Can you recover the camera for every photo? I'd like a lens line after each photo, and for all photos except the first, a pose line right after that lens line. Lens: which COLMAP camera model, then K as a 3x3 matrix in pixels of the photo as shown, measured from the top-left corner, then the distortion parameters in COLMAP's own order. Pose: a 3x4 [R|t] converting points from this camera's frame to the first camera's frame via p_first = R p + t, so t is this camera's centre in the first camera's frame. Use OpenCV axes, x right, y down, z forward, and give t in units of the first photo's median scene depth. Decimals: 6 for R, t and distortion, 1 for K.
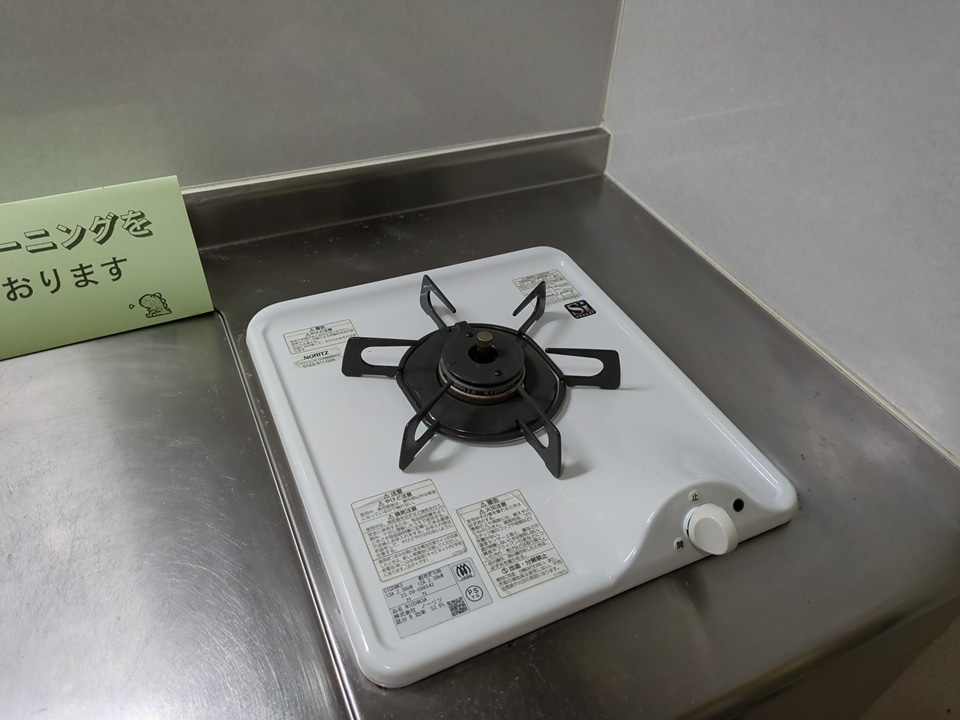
lens RADIAL K [[735.3, 0, 480.0], [0, 735.3, 360.0], [0, 0, 1]] dist [-0.002321, -0.006462]
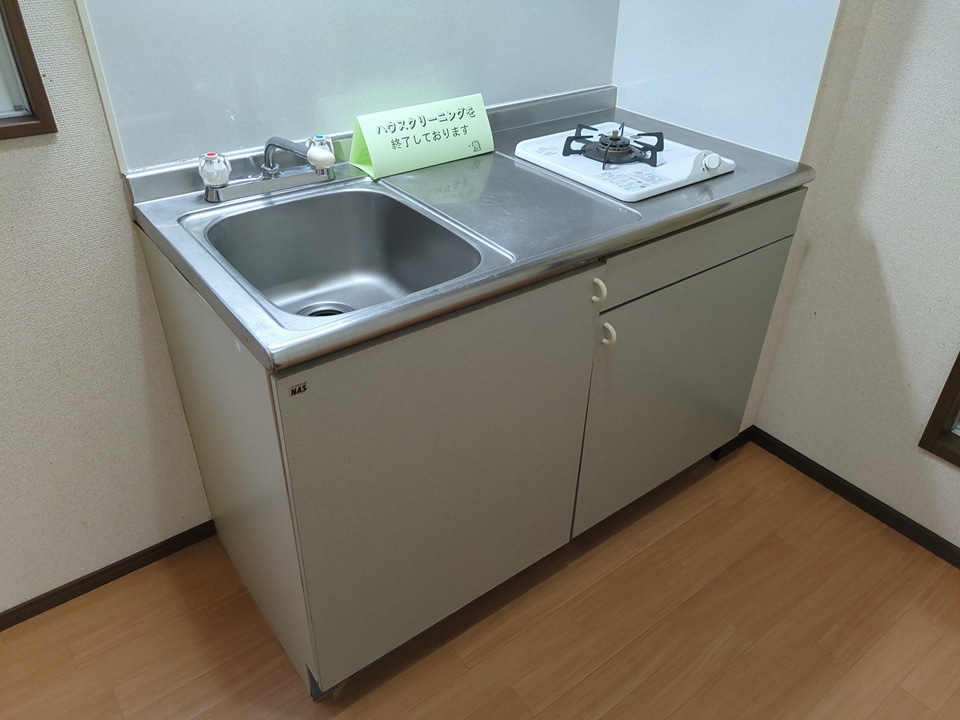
lens RADIAL K [[725.0, 0, 473.8], [0, 725.0, 358.5], [0, 0, 1]] dist [0.046602, -0.006586]
pose [[0.978673, -0.145088, 0.145424, -0.965065], [0.163878, 0.978293, -0.126832, 0.990300], [-0.123866, 0.147959, 0.981206, -1.376411]]
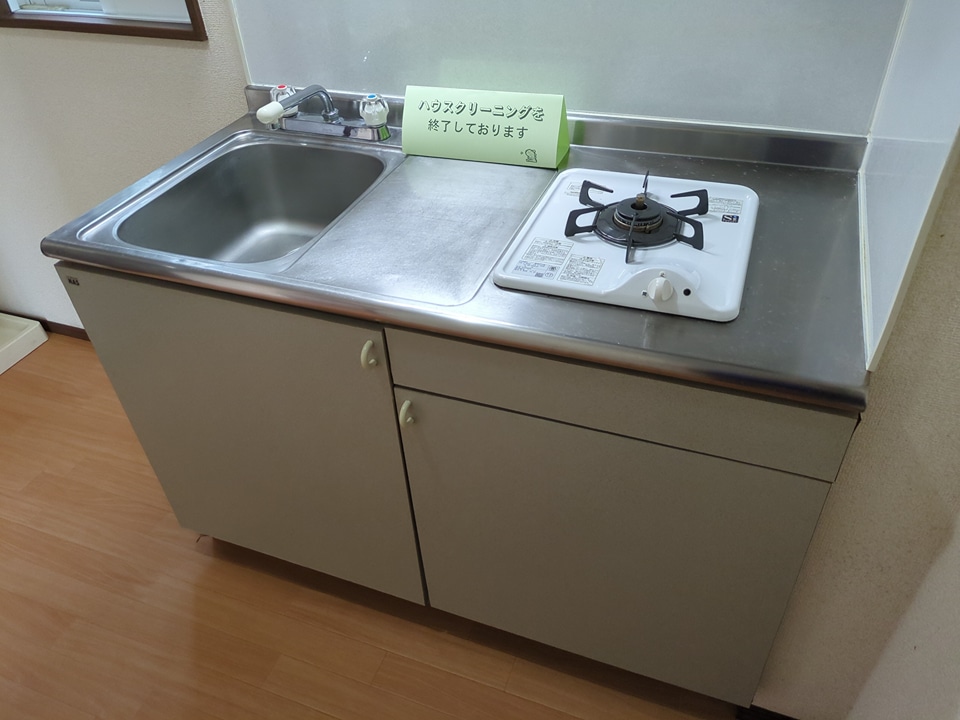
lens RADIAL K [[725.0, 0, 473.8], [0, 725.0, 358.5], [0, 0, 1]] dist [0.046602, -0.006586]
pose [[0.681526, 0.380281, -0.625227, 0.989551], [-0.414248, 0.904789, 0.098769, 0.321483], [0.603258, 0.191686, 0.774168, -0.595883]]
